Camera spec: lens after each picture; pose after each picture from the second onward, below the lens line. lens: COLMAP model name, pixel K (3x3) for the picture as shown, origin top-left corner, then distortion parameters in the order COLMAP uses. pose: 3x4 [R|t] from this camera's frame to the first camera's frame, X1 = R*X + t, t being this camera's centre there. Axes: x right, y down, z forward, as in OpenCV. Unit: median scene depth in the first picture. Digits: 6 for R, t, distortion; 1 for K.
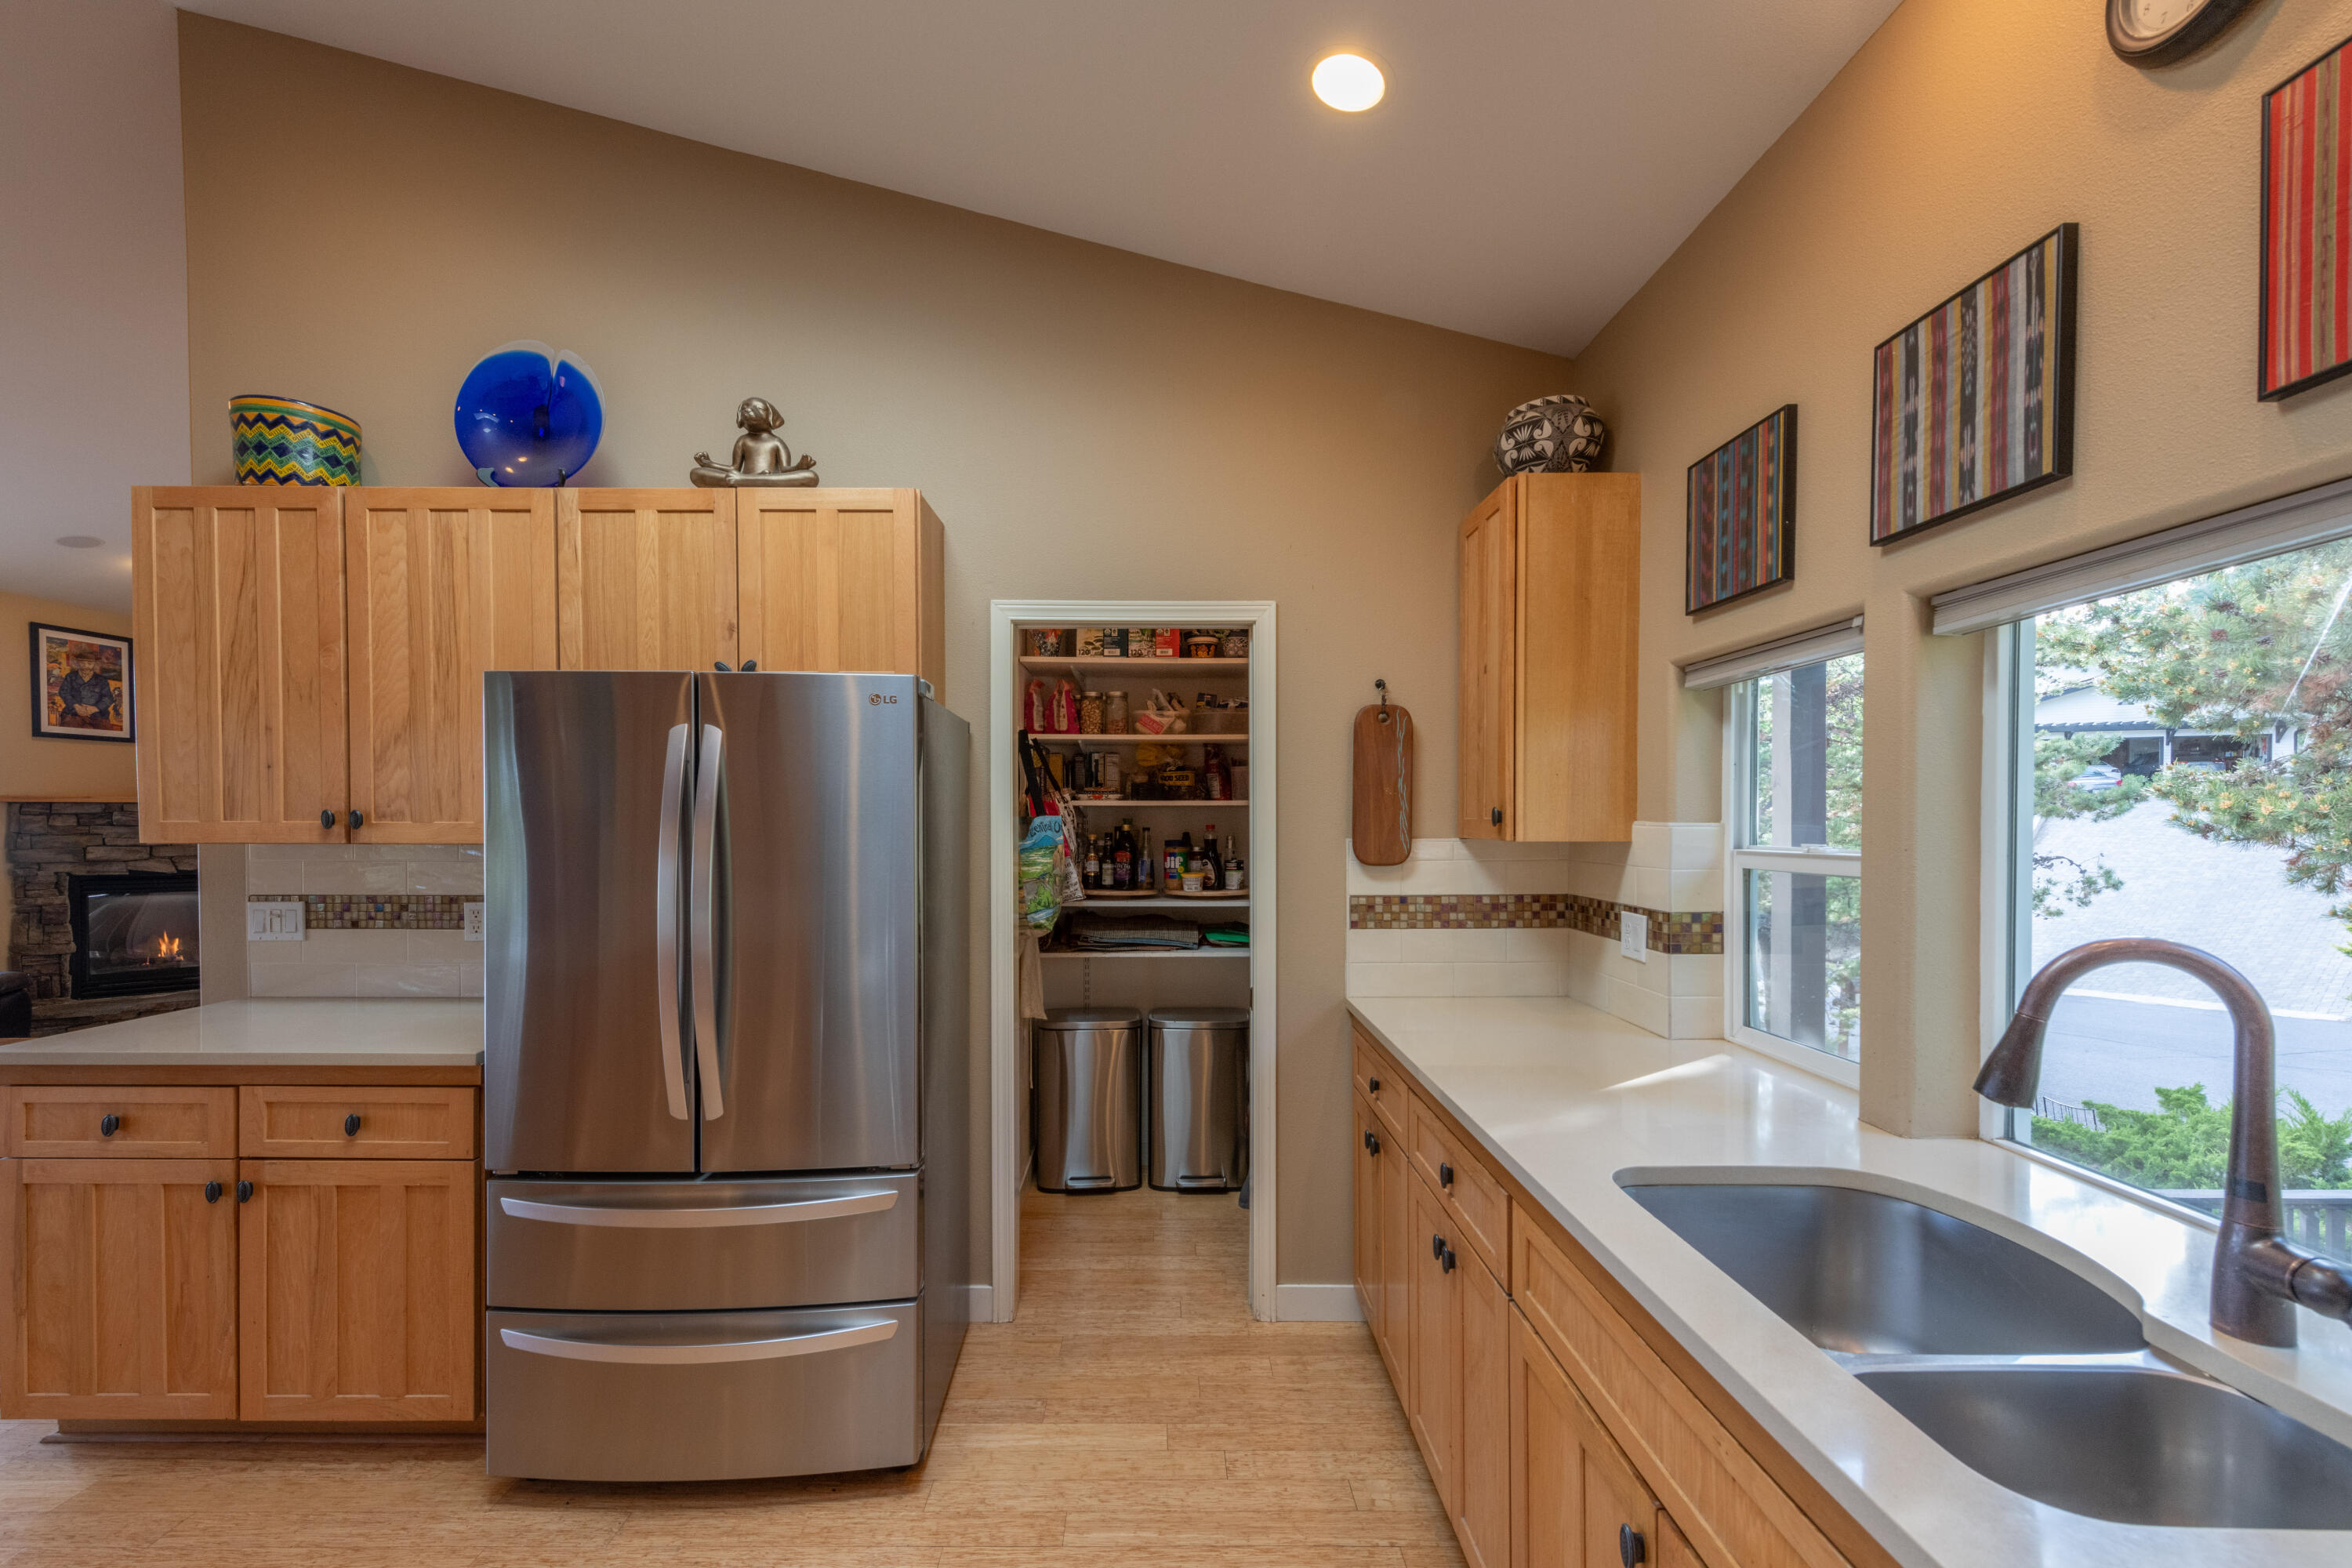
lens RADIAL K [[943.9, 0, 1153.1], [0, 943.9, 832.8], [0, 0, 1]] dist [0.002459, -0.000221]
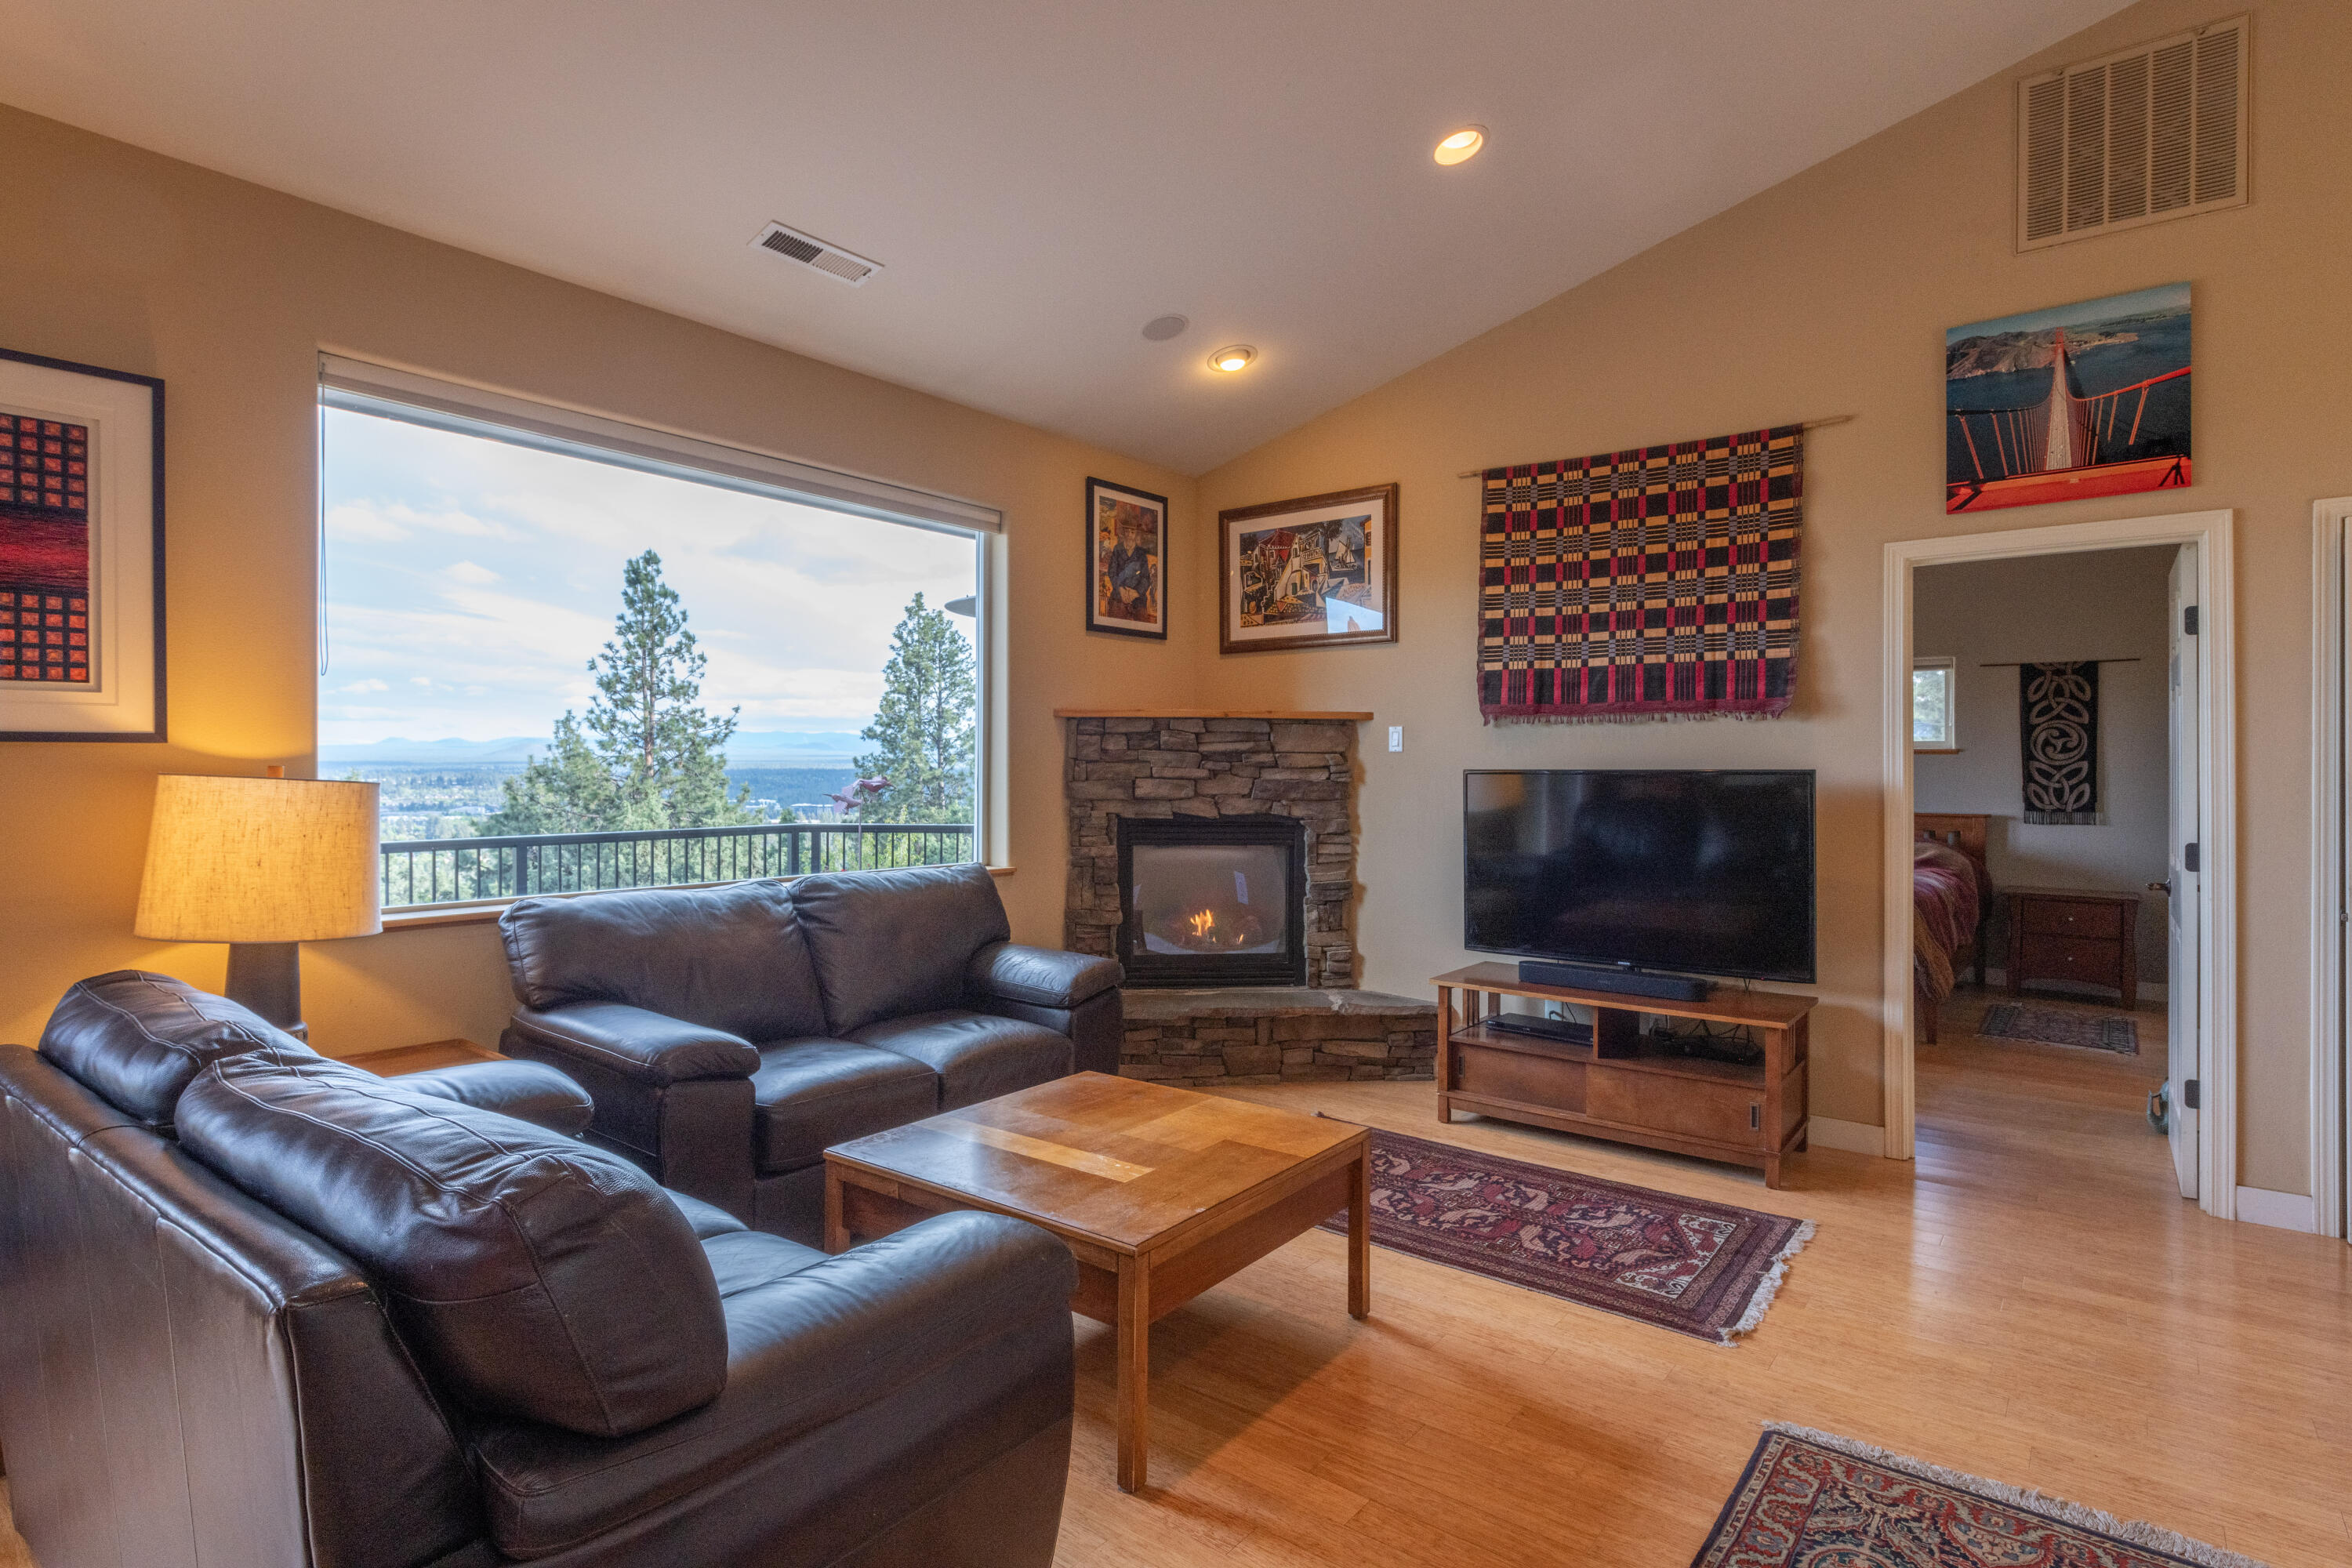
lens RADIAL K [[1174.7, 0, 1166.0], [0, 1174.7, 772.9], [0, 0, 1]] dist [0.000996, -0.000531]
pose [[0.783142, 0.003984, -0.621830, -1.324932], [-0.013338, 0.999857, -0.010392, 0.046390], [0.621700, 0.016433, 0.783083, 0.749264]]
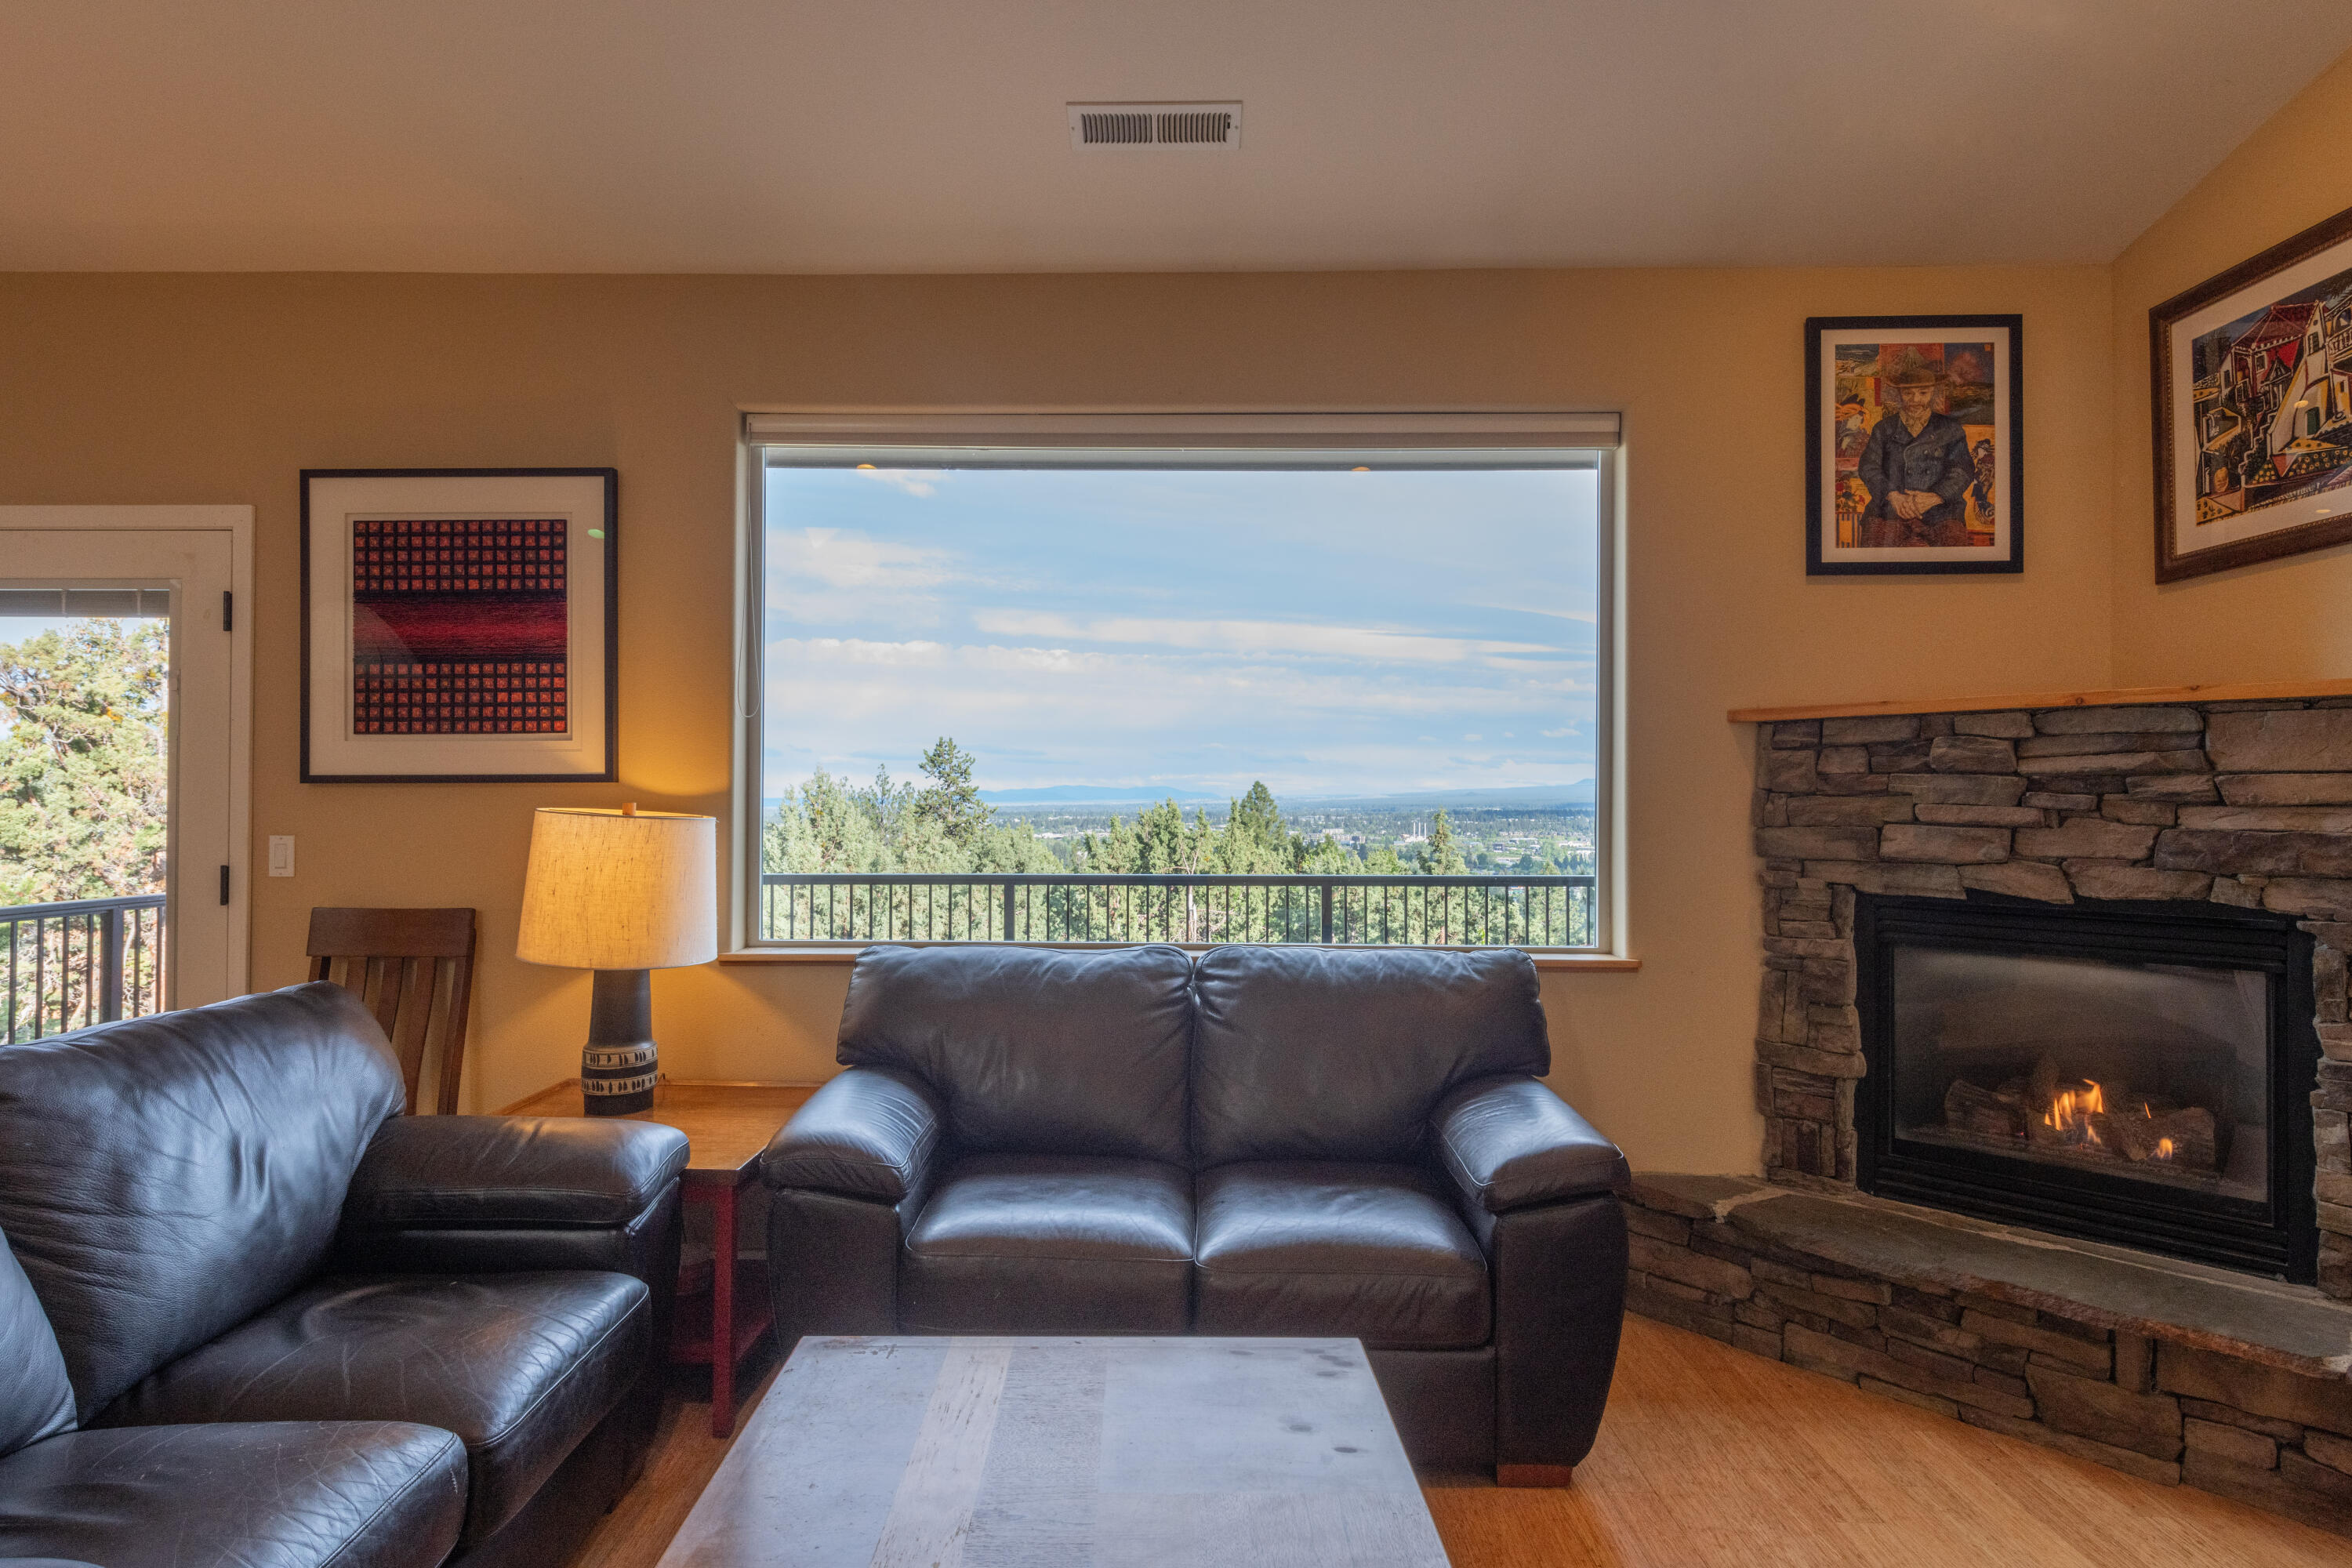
lens RADIAL K [[1227.8, 0, 1180.7], [0, 1227.8, 789.7], [0, 0, 1]] dist [0.005747, -0.000538]
pose [[-0.008725, -0.013034, -0.999877, -1.431523], [-0.020872, 0.999700, -0.012850, 0.030872], [0.999744, 0.020757, -0.008994, 1.690966]]
